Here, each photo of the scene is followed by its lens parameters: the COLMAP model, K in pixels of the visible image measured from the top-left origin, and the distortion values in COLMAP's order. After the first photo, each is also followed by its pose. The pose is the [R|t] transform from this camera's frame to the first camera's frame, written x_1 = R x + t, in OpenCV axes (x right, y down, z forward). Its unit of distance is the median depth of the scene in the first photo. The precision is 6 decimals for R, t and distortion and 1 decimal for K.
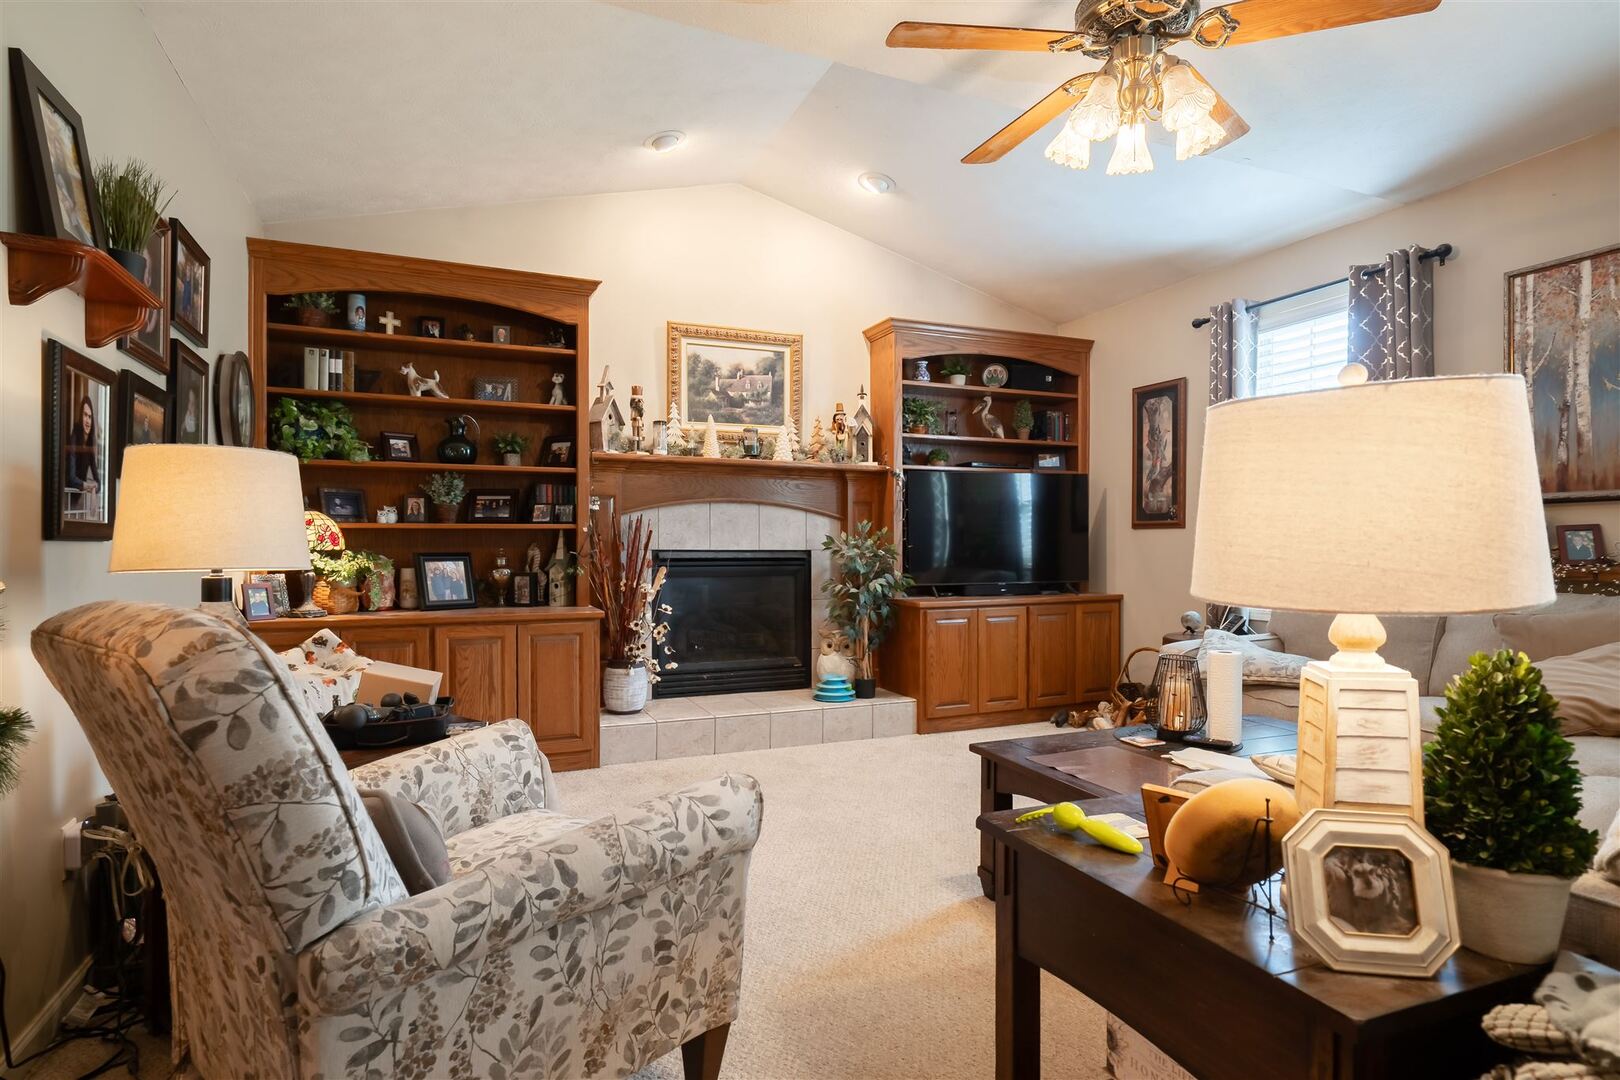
lens RADIAL K [[847.0, 0, 797.6], [0, 847.0, 544.1], [0, 0, 1]] dist [-0.005383, -0.001394]
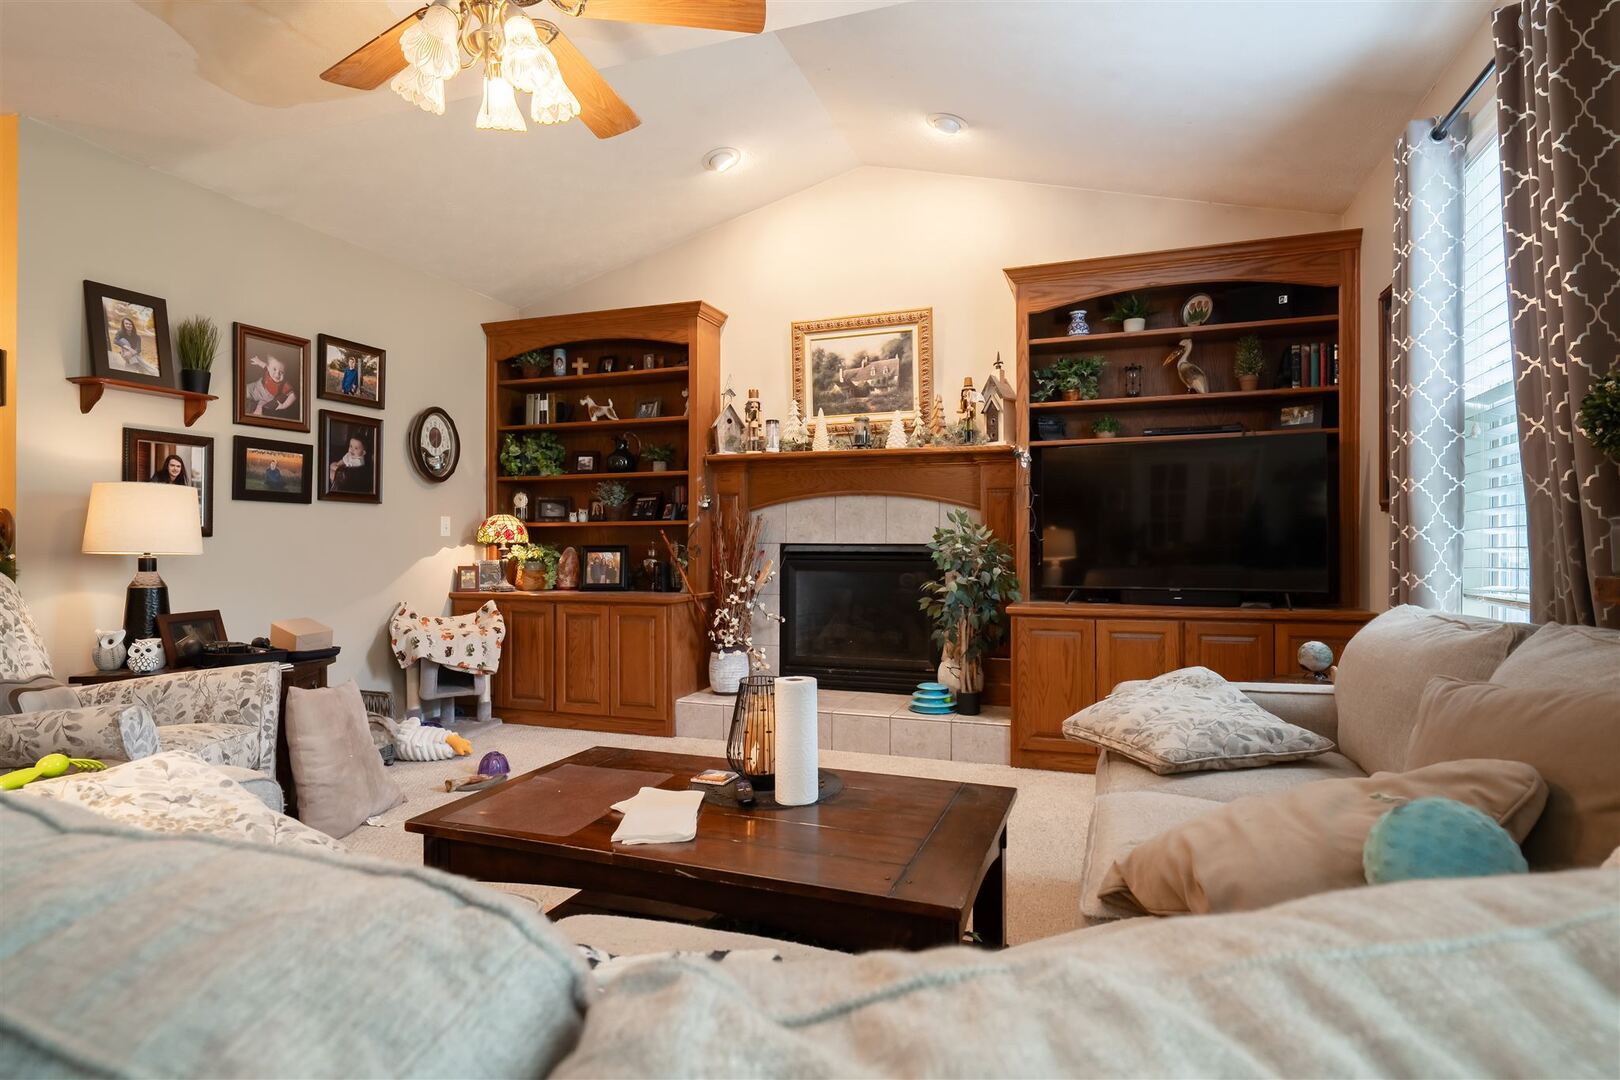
lens RADIAL K [[847.0, 0, 803.8], [0, 847.0, 535.5], [0, 0, 1]] dist [-0.005383, -0.001394]
pose [[0.729870, -0.005153, -0.683566, 0.579241], [0.002204, 0.999984, -0.005185, 0.002764], [0.683582, 0.002278, 0.729870, 0.263939]]
